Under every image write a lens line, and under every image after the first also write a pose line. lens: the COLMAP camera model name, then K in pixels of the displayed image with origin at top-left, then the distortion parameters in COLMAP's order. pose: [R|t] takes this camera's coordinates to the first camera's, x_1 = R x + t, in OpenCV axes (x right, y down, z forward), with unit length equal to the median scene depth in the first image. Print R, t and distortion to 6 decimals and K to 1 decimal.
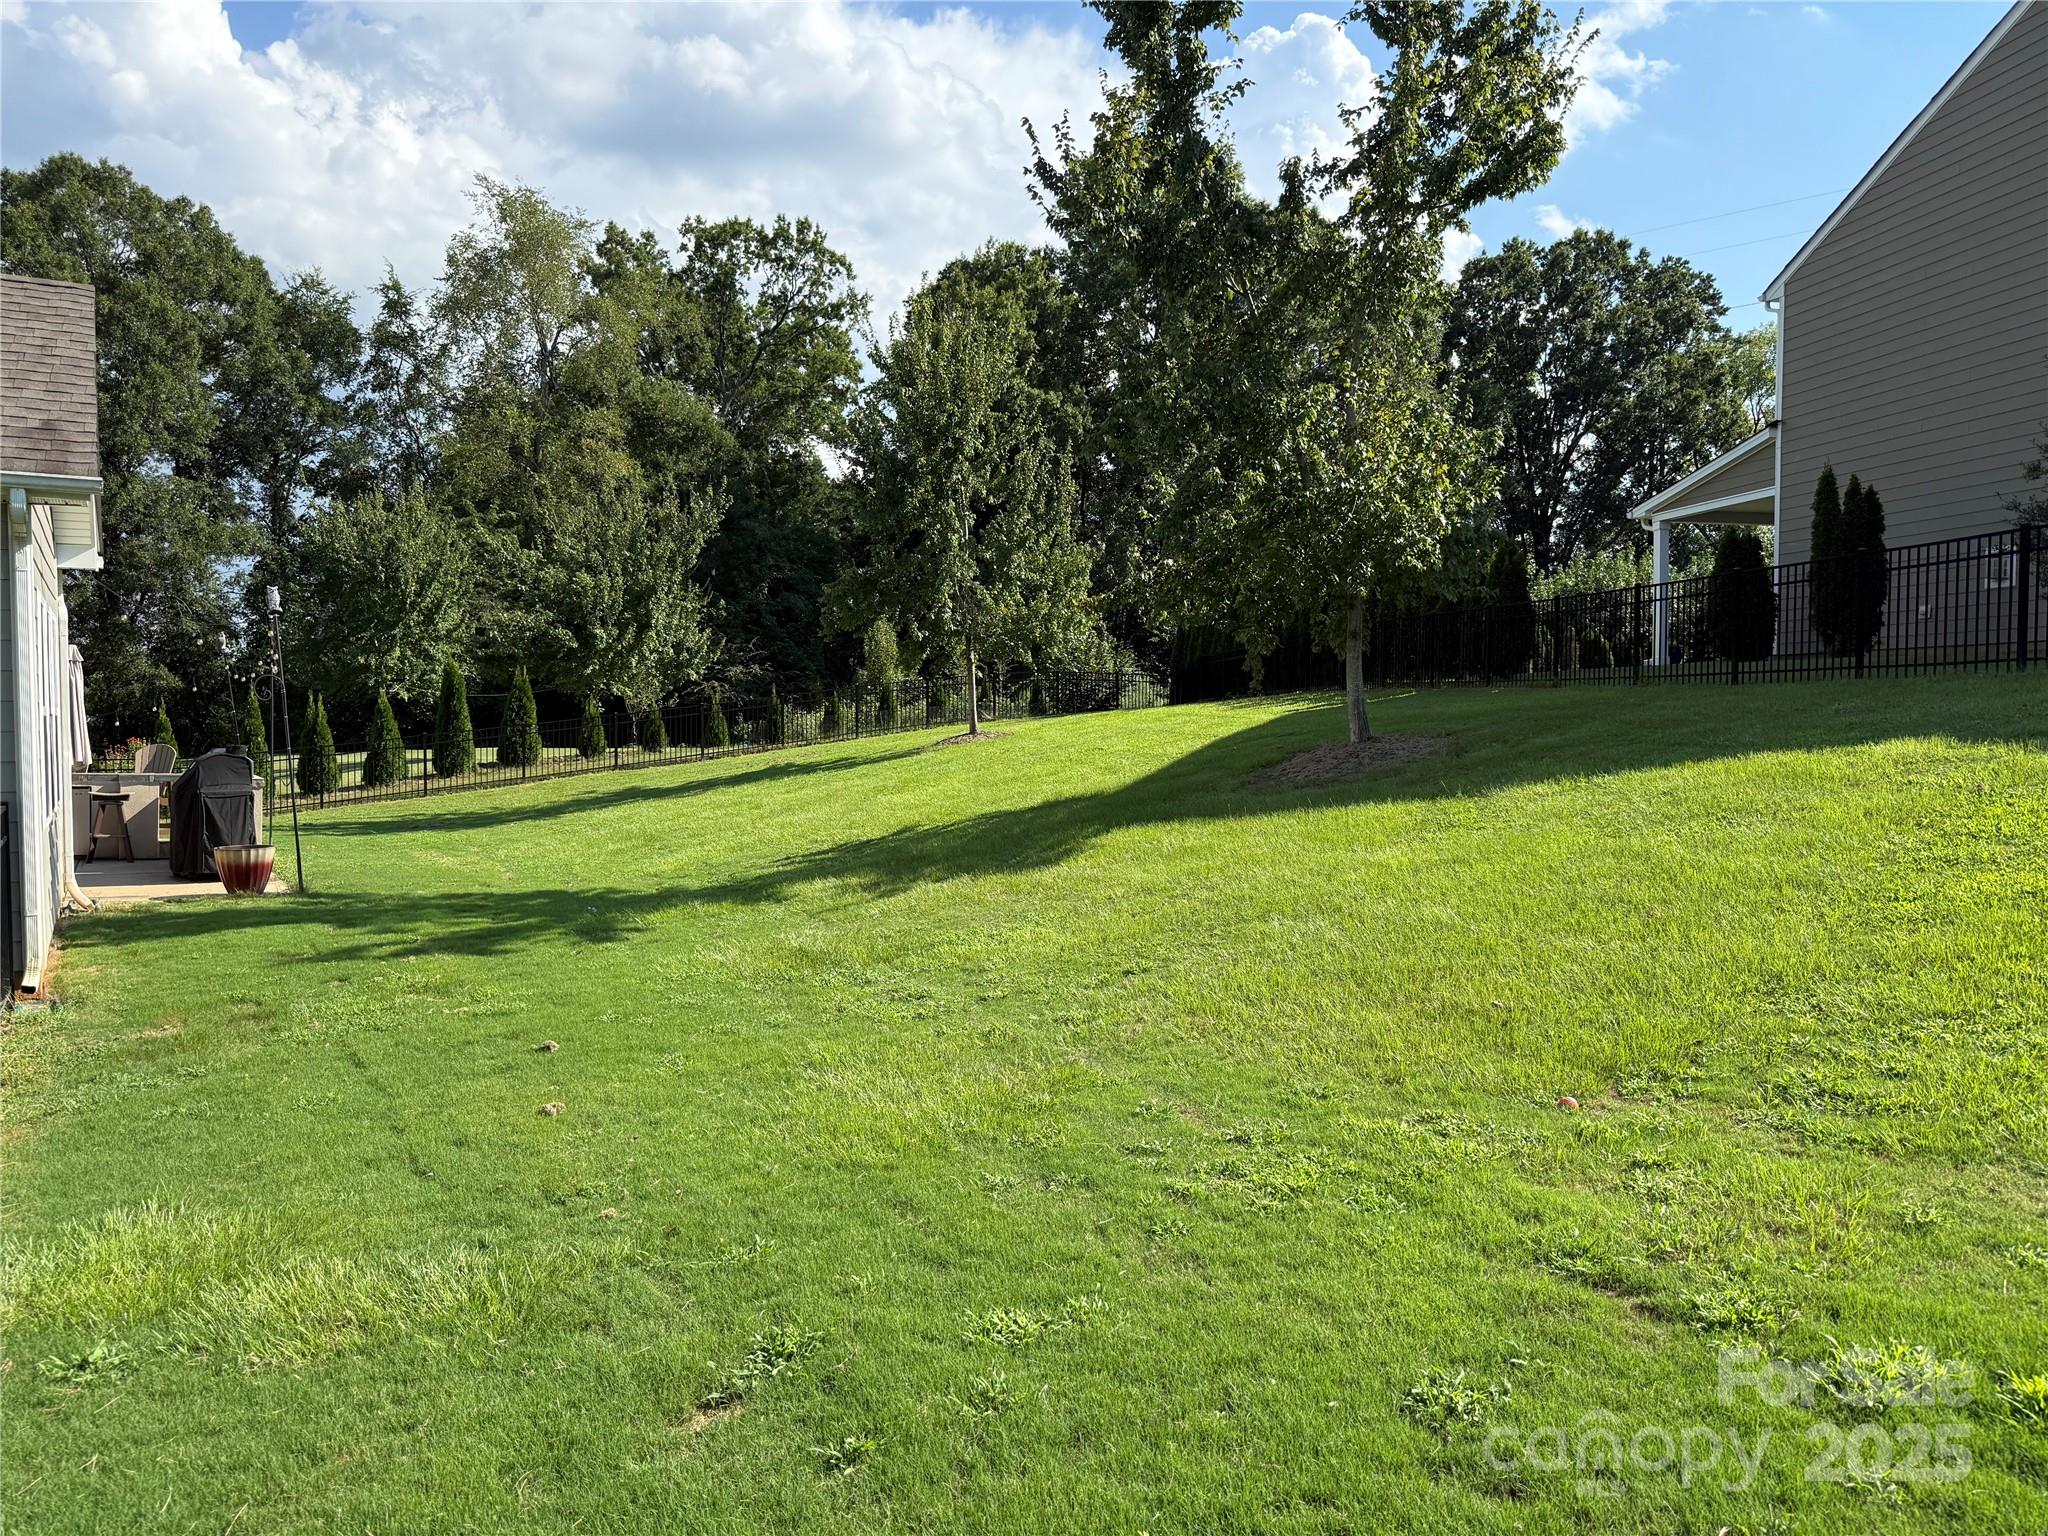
lens RADIAL K [[1454.4, 0, 1011.6], [0, 1454.4, 772.1], [0, 0, 1]] dist [0.043055, -0.063902]
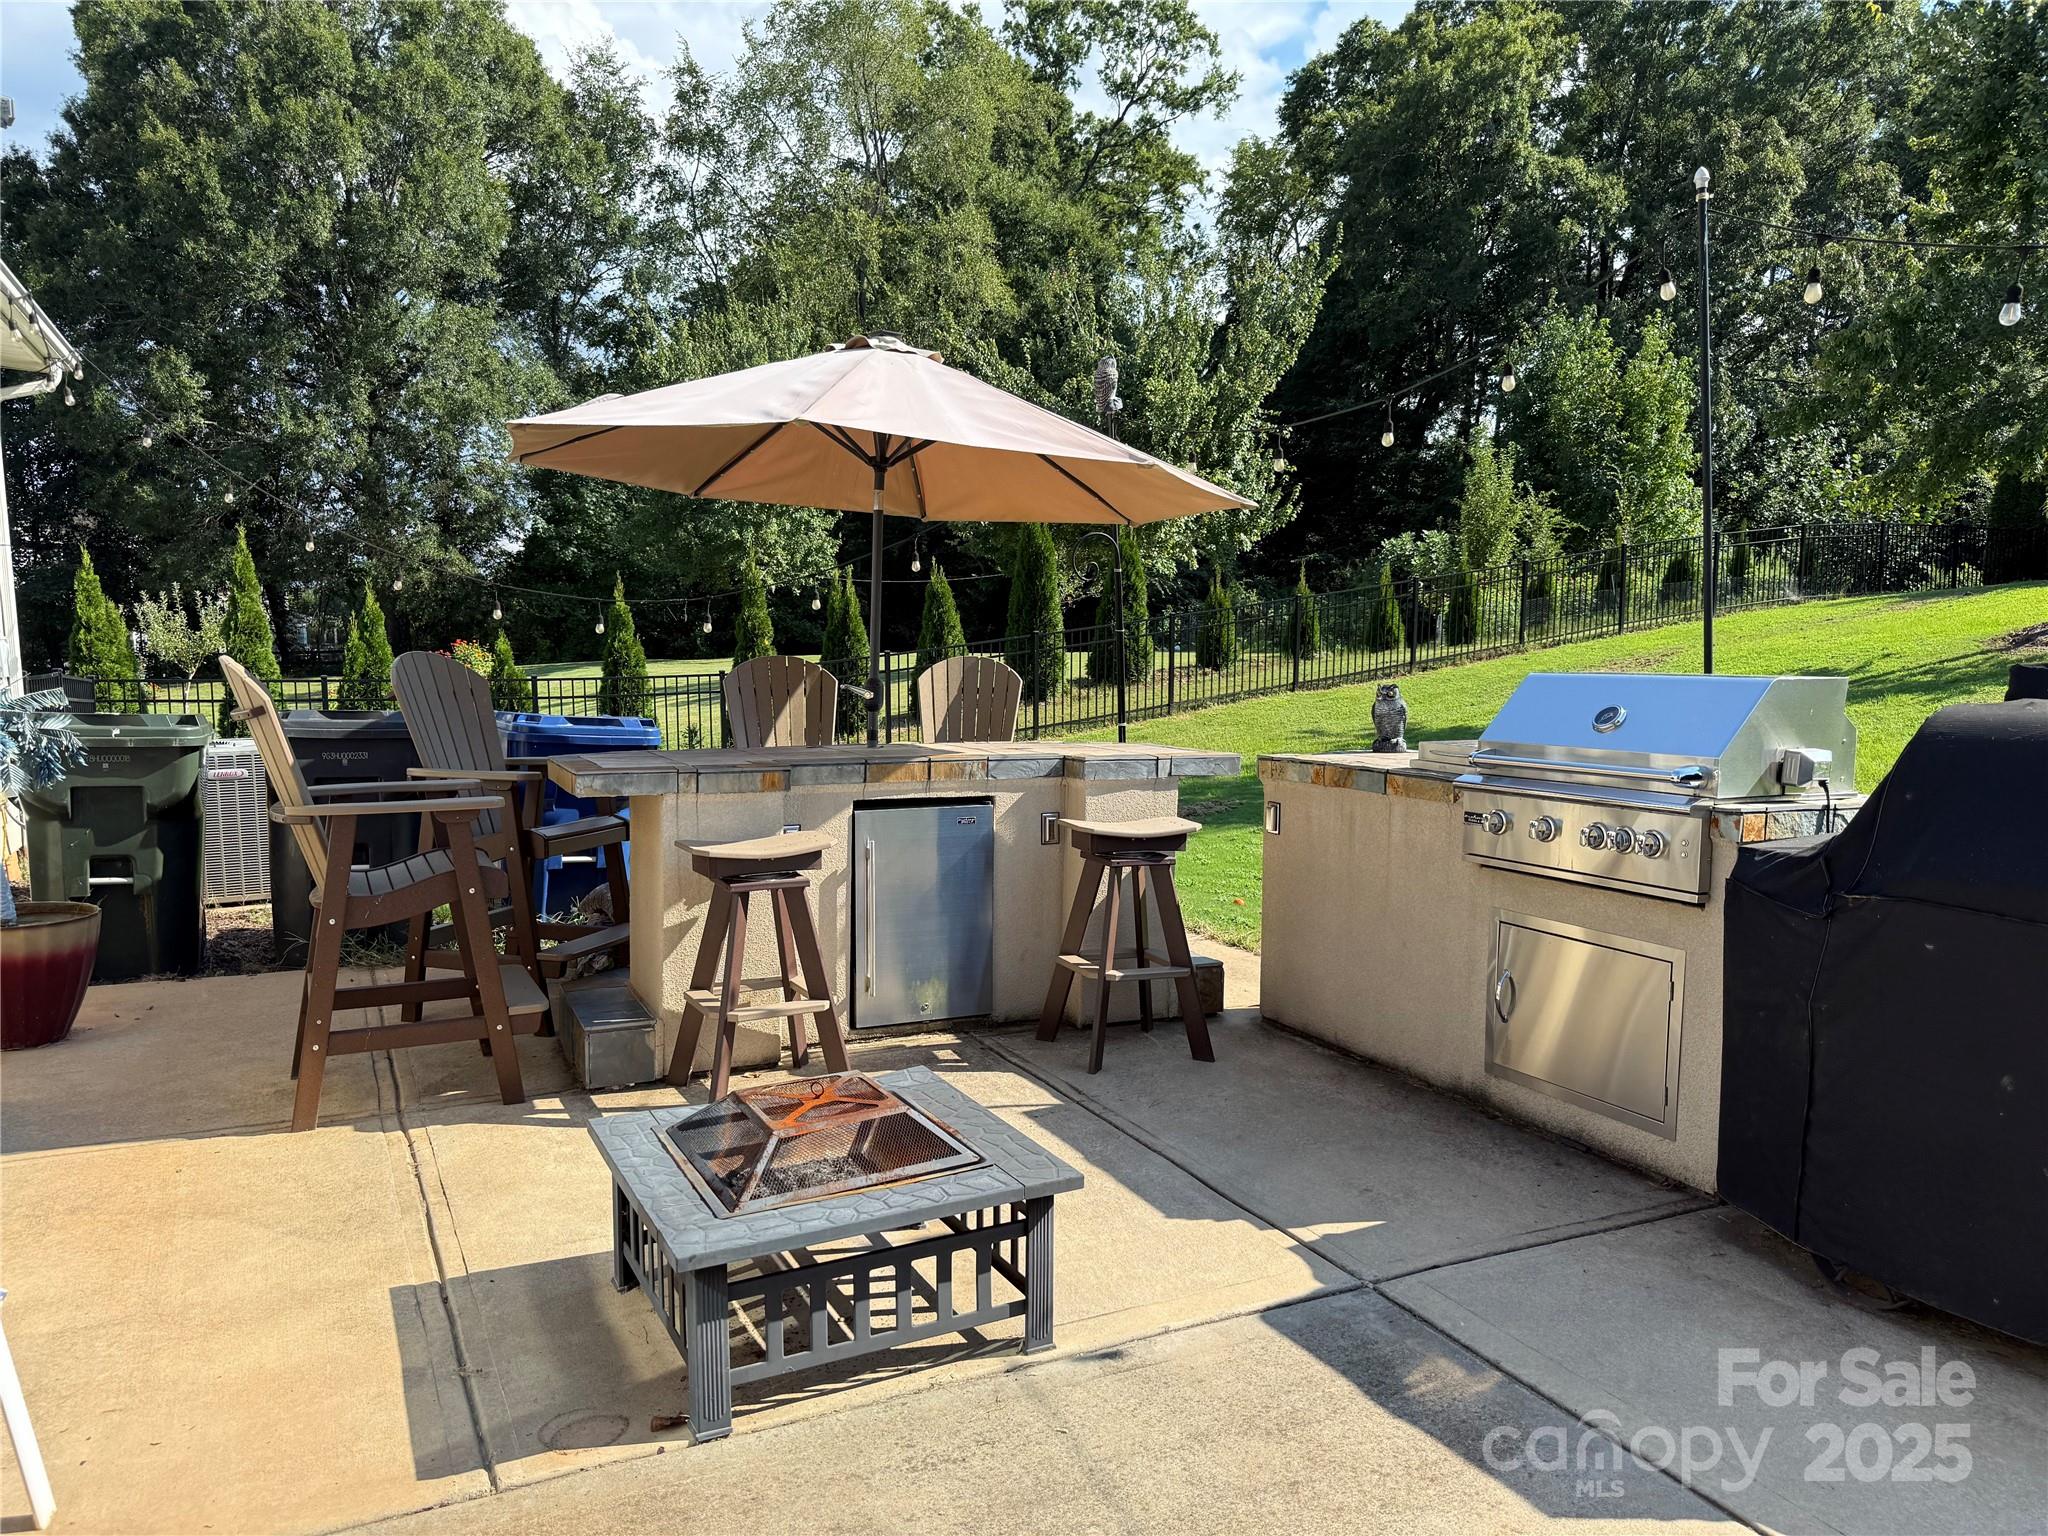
lens RADIAL K [[1454.4, 0, 997.8], [0, 1454.4, 779.7], [0, 0, 1]] dist [0.043055, -0.063902]
pose [[0.994423, 0.005743, -0.105309, -0.178131], [0.002309, 0.997091, 0.076181, -0.005897], [0.105440, -0.075999, 0.991517, 0.207907]]
